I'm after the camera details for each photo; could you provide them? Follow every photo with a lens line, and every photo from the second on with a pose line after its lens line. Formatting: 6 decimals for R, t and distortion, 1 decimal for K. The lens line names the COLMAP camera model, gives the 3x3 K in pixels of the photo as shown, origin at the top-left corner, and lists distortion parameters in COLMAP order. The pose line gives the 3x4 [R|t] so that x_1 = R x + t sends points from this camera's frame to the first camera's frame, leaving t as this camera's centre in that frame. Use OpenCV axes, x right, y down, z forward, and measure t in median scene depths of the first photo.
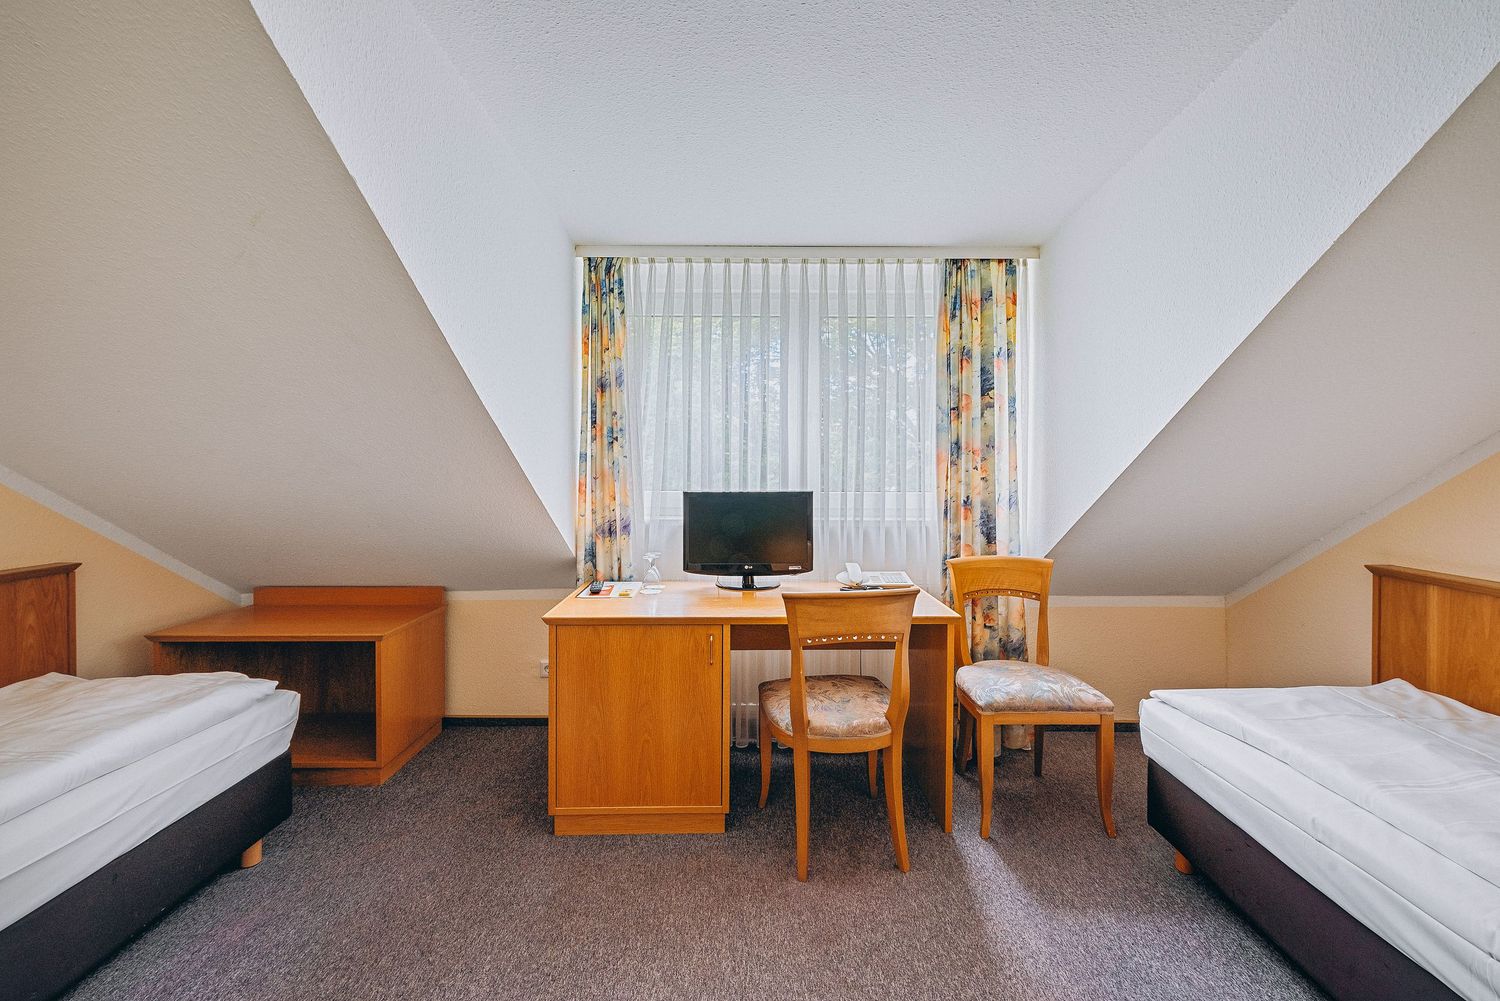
lens RADIAL K [[616.1, 0, 752.2], [0, 616.1, 469.8], [0, 0, 1]] dist [0.002483, 0.000226]
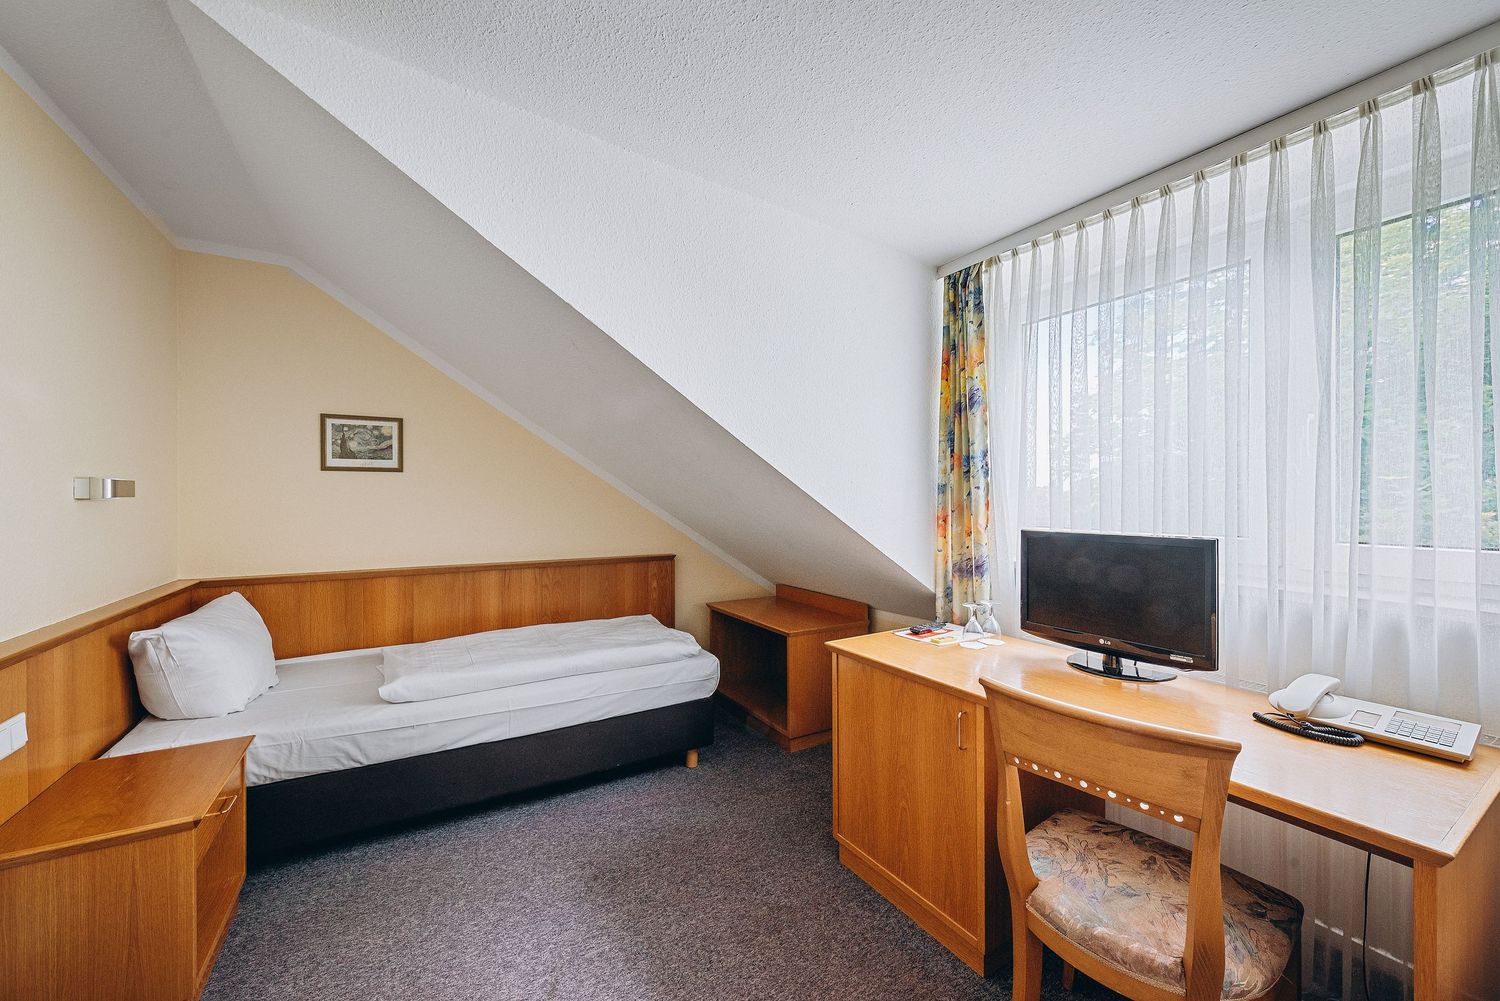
lens RADIAL K [[606.1, 0, 835.3], [0, 606.1, 491.0], [0, 0, 1]] dist [0.001099, 0.000035]
pose [[0.510163, -0.008874, -0.860032, 0.443779], [-0.003826, 0.999913, -0.012587, -0.004650], [0.860069, 0.009712, 0.510085, 0.389787]]
